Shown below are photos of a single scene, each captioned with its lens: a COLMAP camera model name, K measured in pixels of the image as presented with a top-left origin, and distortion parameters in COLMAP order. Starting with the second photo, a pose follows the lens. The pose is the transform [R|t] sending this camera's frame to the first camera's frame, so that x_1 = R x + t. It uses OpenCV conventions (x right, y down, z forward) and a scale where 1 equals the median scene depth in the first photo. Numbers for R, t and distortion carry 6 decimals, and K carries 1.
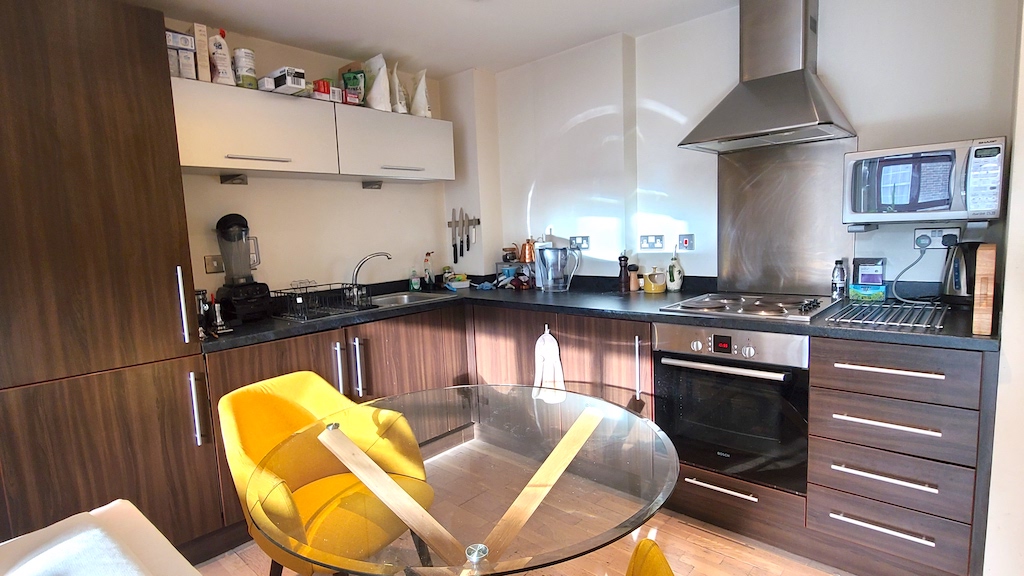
lens RADIAL K [[520.2, 0, 506.9], [0, 520.2, 291.2], [0, 0, 1]] dist [-0.001049, -0.001246]
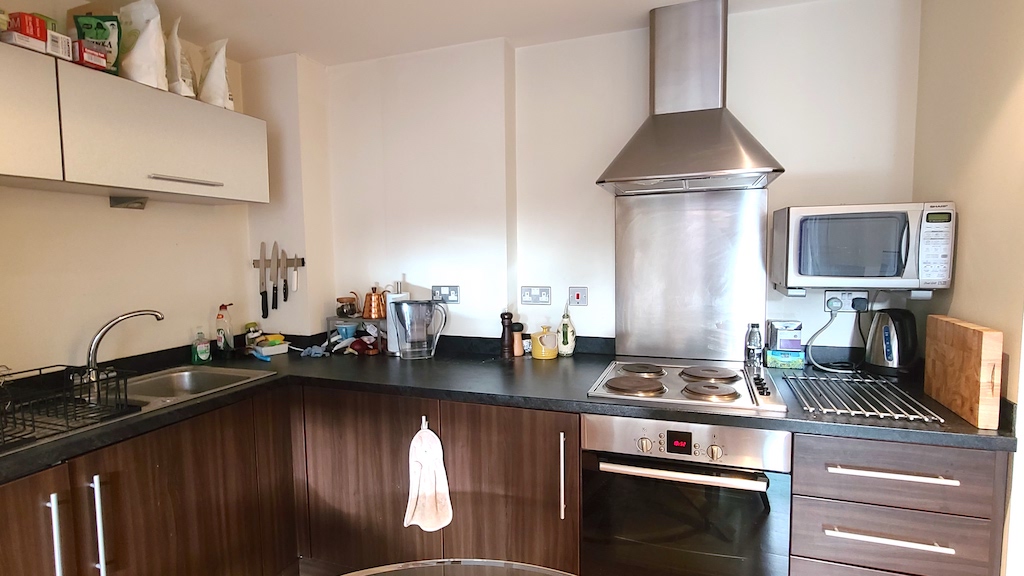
lens RADIAL K [[520.2, 0, 505.2], [0, 520.2, 293.7], [0, 0, 1]] dist [-0.001049, -0.001246]
pose [[0.924599, 0.002011, 0.380936, -0.085647], [0.016681, 0.998813, -0.045759, -0.063636], [-0.380576, 0.048663, 0.923468, 0.277203]]
